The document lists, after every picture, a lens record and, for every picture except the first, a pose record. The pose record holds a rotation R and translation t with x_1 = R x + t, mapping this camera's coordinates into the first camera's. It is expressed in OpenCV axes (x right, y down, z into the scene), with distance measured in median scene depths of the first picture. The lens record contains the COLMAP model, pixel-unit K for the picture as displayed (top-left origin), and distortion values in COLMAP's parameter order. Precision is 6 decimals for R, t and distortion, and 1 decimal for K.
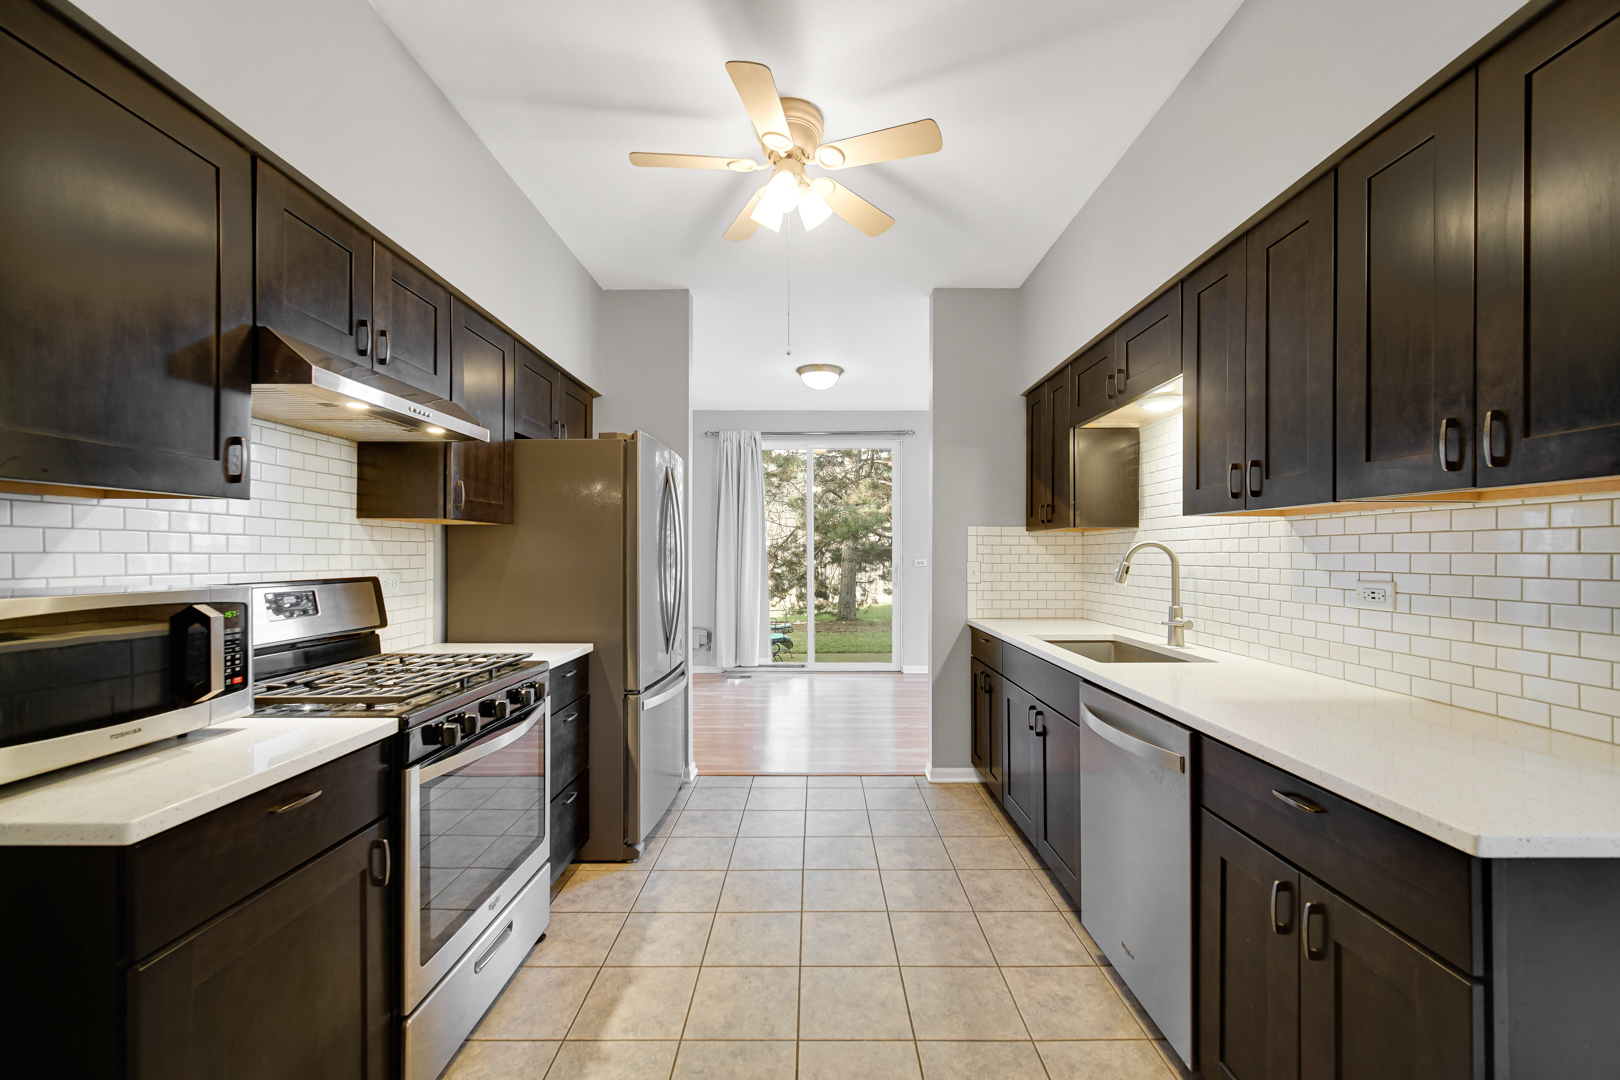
lens RADIAL K [[653.6, 0, 807.1], [0, 653.6, 551.9], [0, 0, 1]] dist [-0.006910, 0.000968]
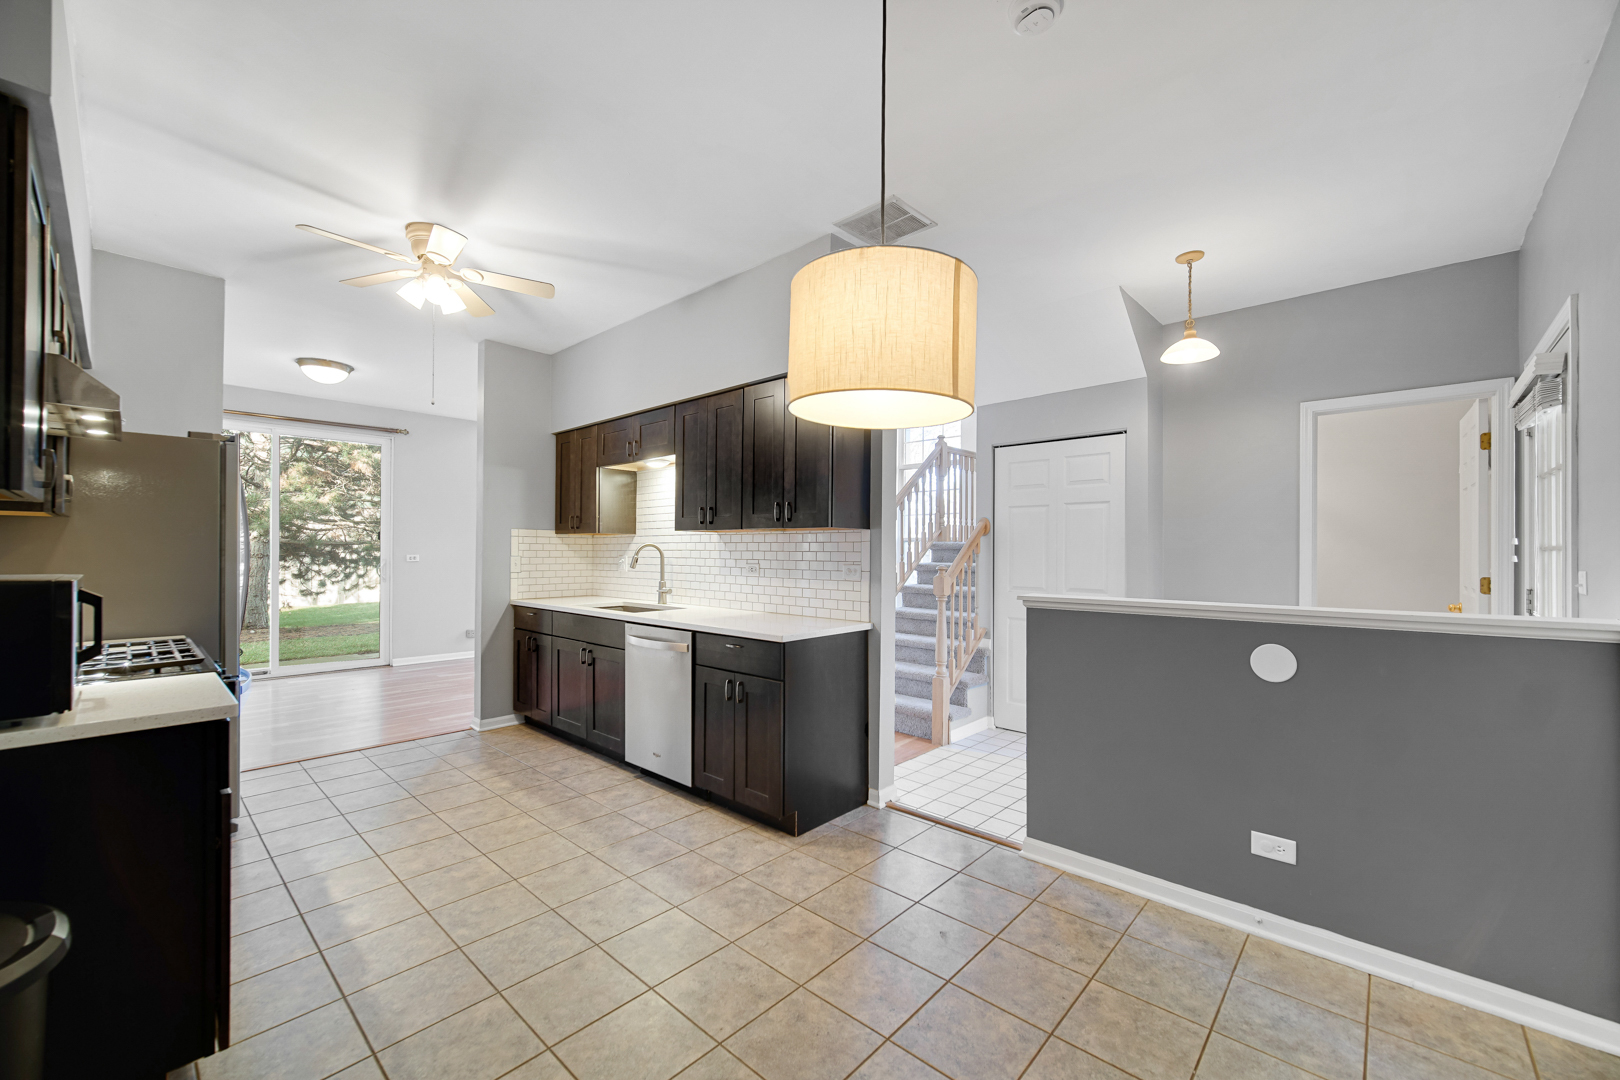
lens RADIAL K [[653.6, 0, 813.6], [0, 653.6, 543.7], [0, 0, 1]] dist [-0.006910, 0.000968]
pose [[0.670342, 0.011360, 0.741966, -0.451061], [-0.006855, 0.999935, -0.009116, -0.002951], [-0.742021, 0.001025, 0.670376, -0.456635]]
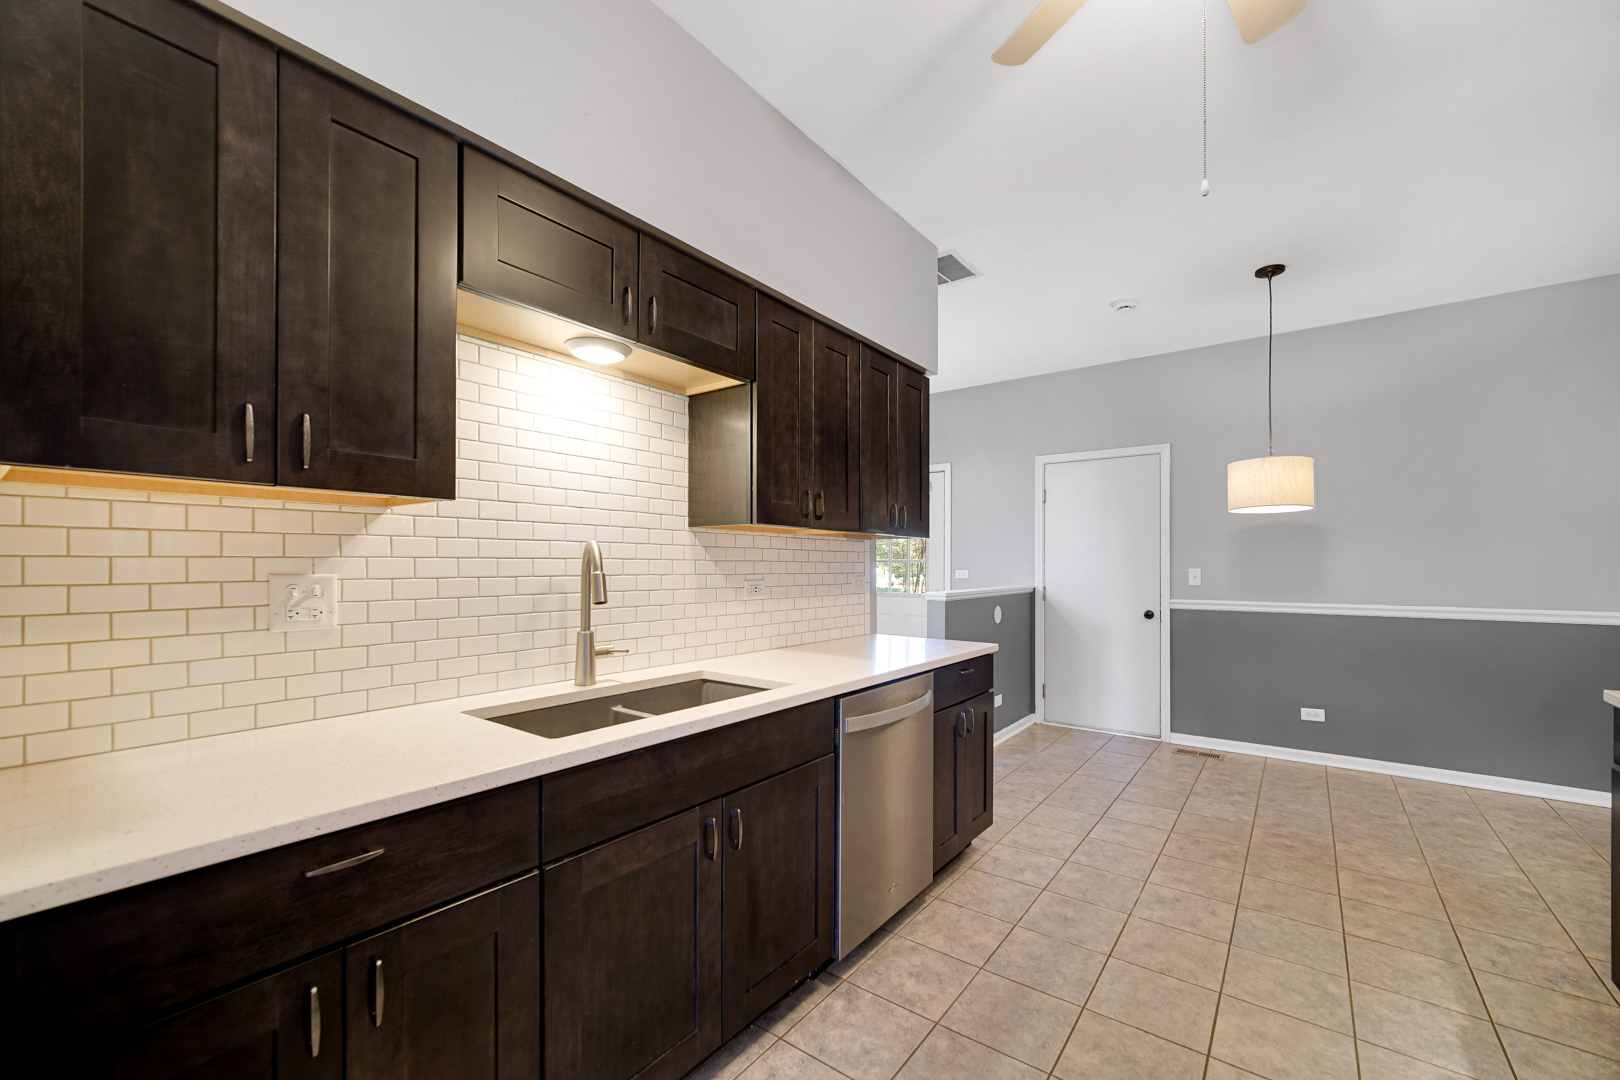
lens RADIAL K [[653.6, 0, 814.5], [0, 653.6, 561.2], [0, 0, 1]] dist [-0.006910, 0.000968]
pose [[-0.805148, 0.000255, 0.593074, -0.079678], [-0.005039, 0.999961, -0.007272, 0.008406], [-0.593053, -0.008844, -0.805115, 1.448676]]
